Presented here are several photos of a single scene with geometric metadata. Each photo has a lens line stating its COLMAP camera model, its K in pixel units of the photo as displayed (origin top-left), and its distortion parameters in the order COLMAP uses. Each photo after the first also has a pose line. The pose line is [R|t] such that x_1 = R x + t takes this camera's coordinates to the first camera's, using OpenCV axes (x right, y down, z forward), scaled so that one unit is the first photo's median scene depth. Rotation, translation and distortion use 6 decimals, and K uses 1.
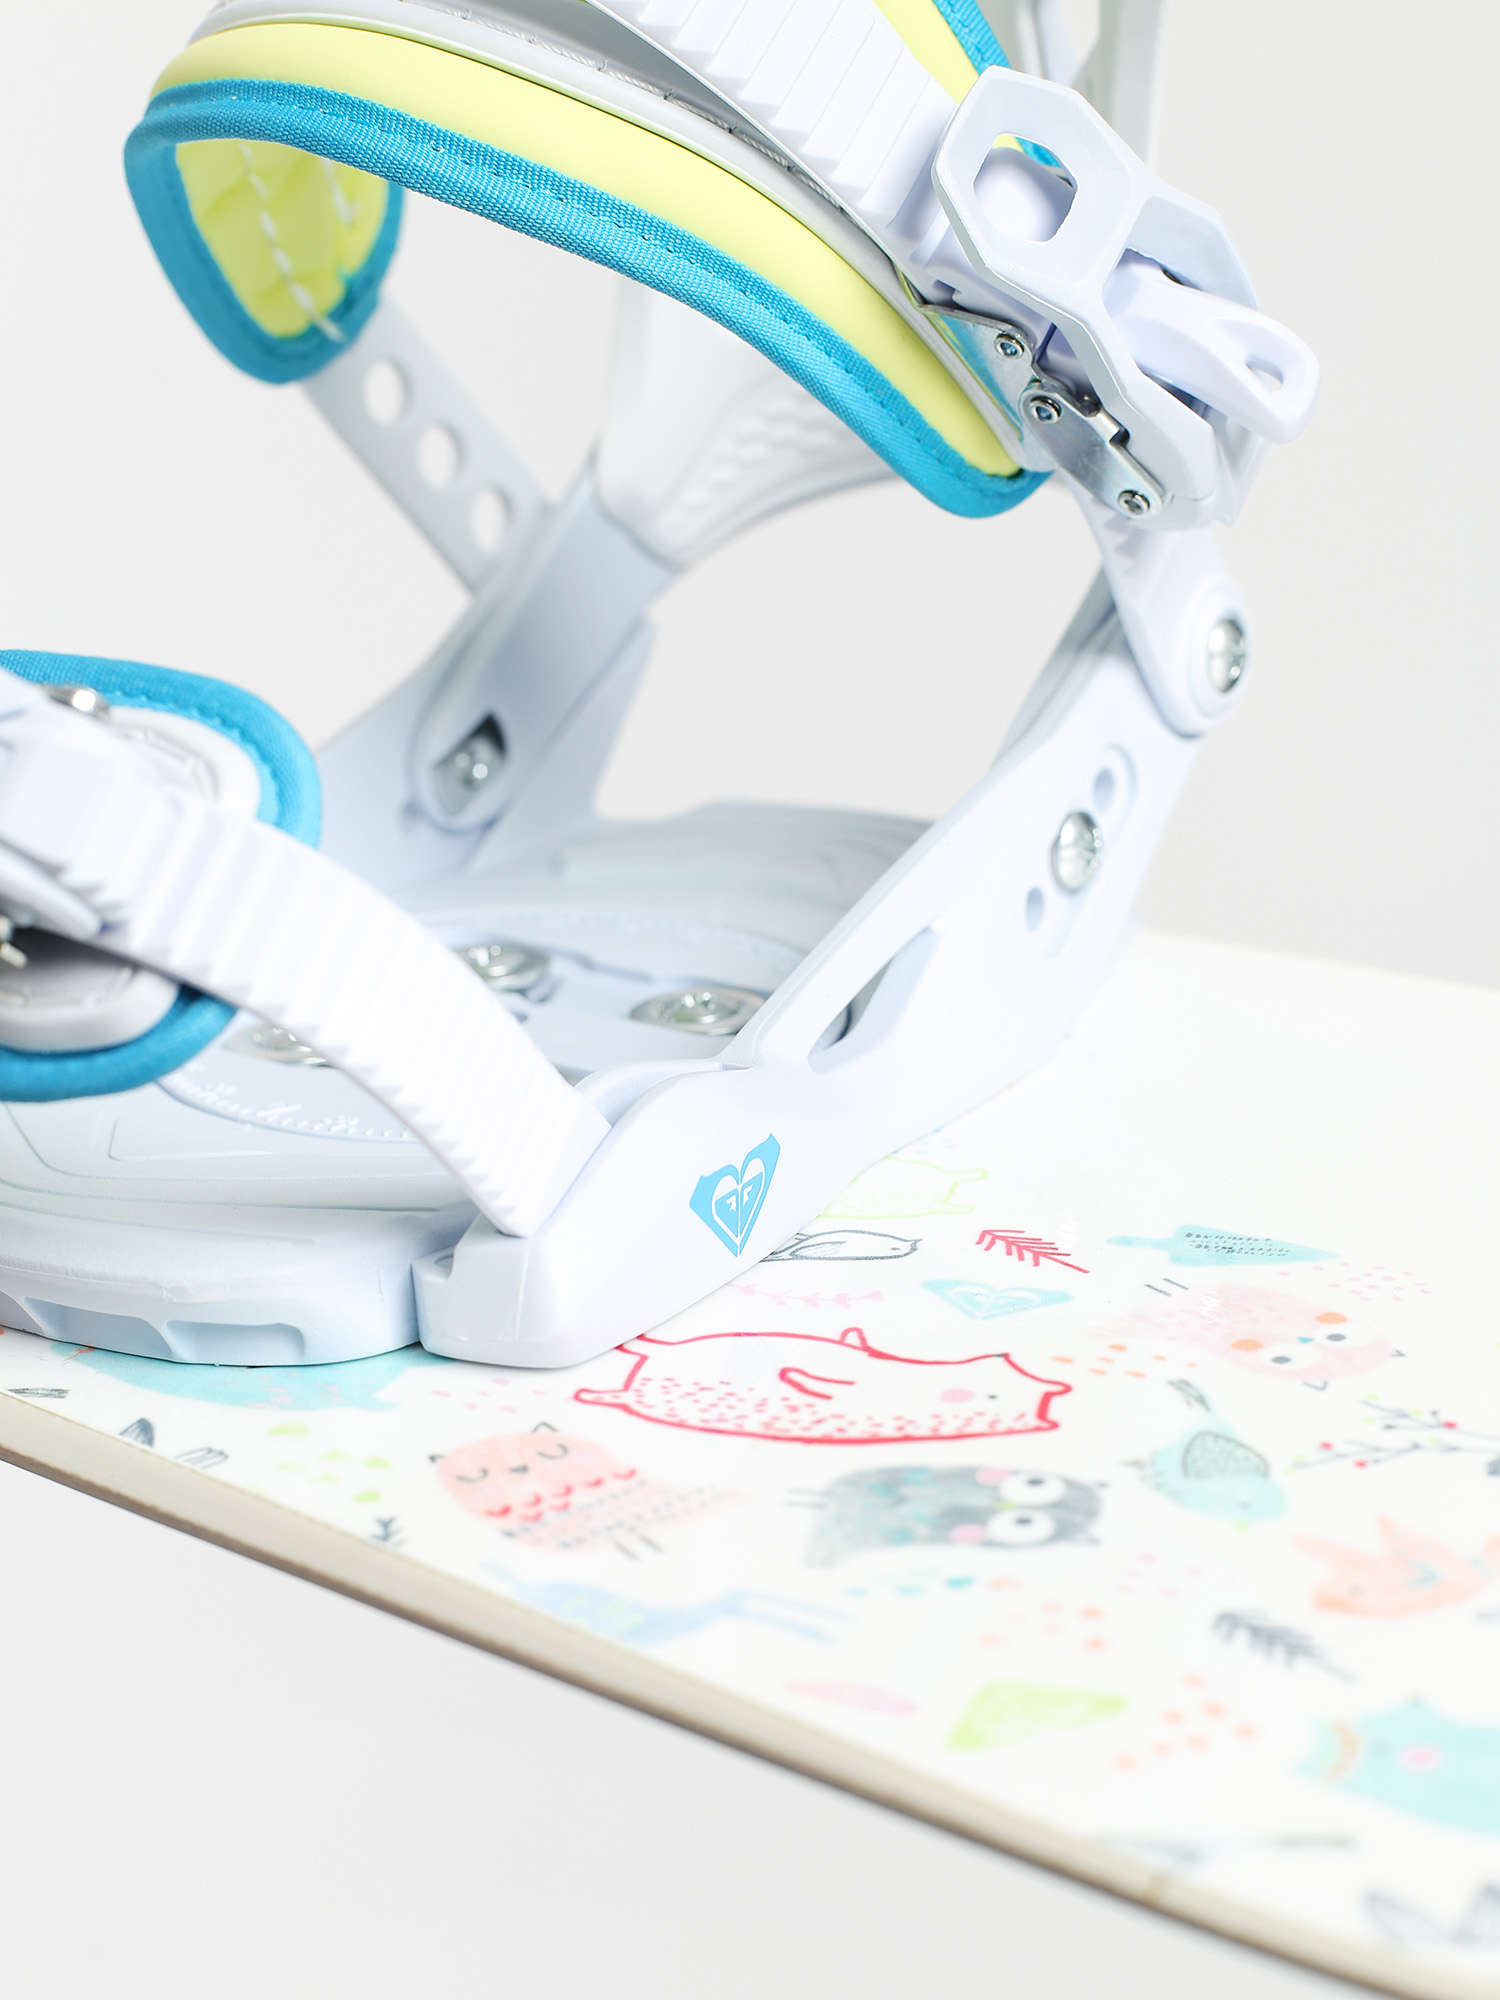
lens RADIAL K [[2923.4, 0, 750.0], [0, 2923.4, 1000.0], [0, 0, 1]] dist [-0.196275, 0.231437]
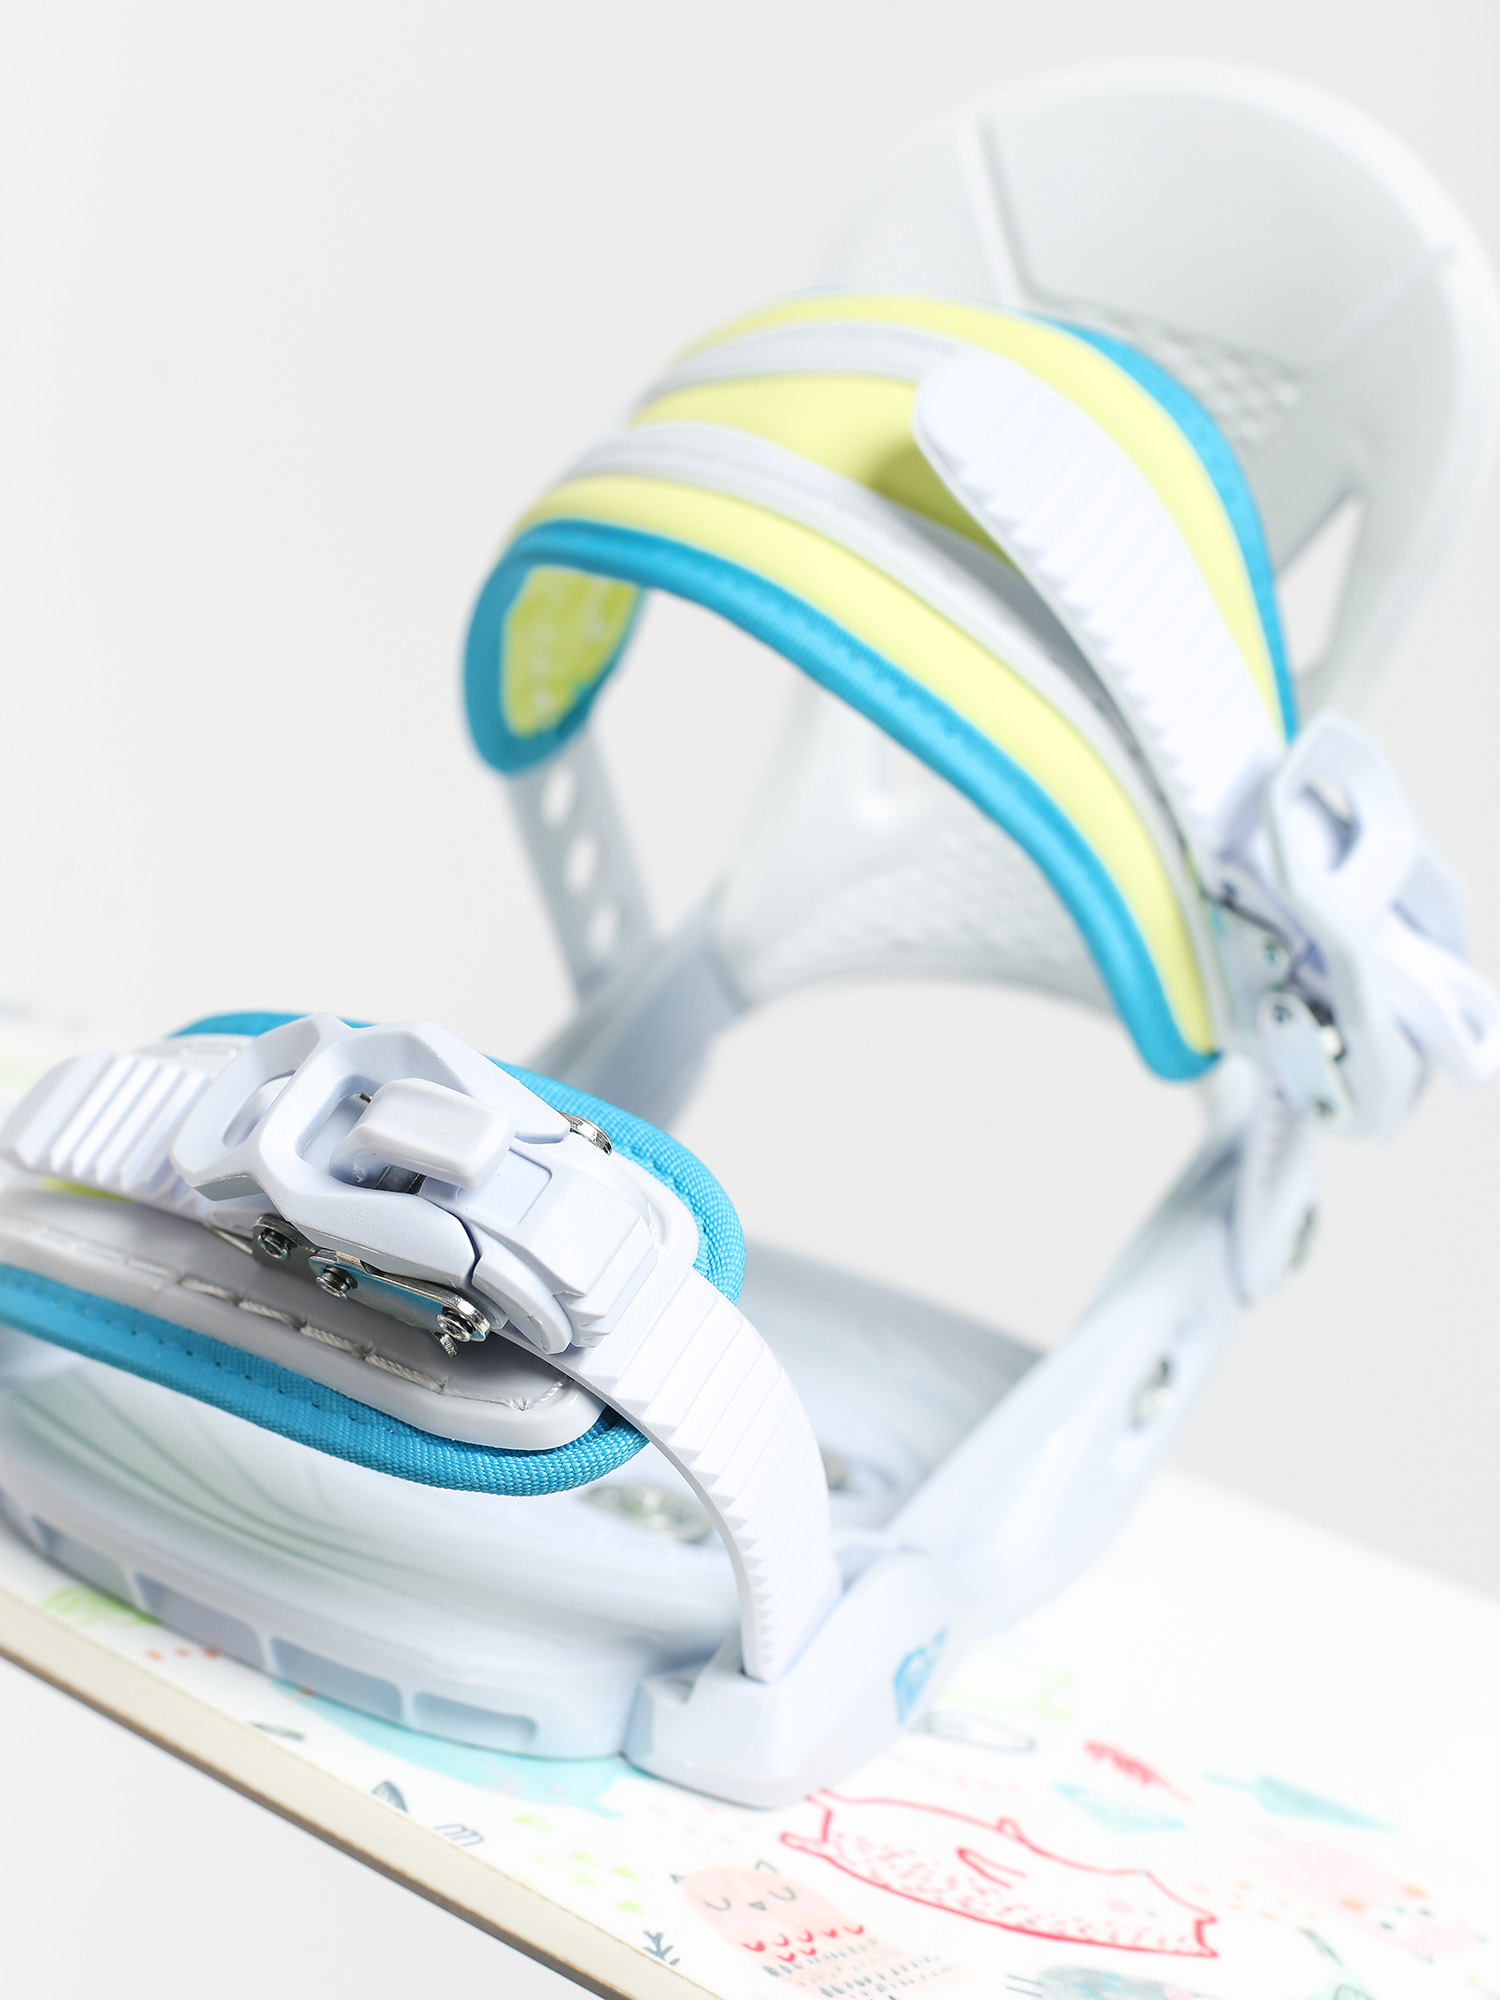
lens RADIAL K [[2923.4, 0, 750.0], [0, 2923.4, 1000.0], [0, 0, 1]] dist [-0.196275, 0.231437]
pose [[0.961390, 0.242039, 0.130944, -0.289017], [-0.224445, 0.964978, -0.135803, -0.015272], [-0.159227, 0.101170, 0.982044, -0.069194]]
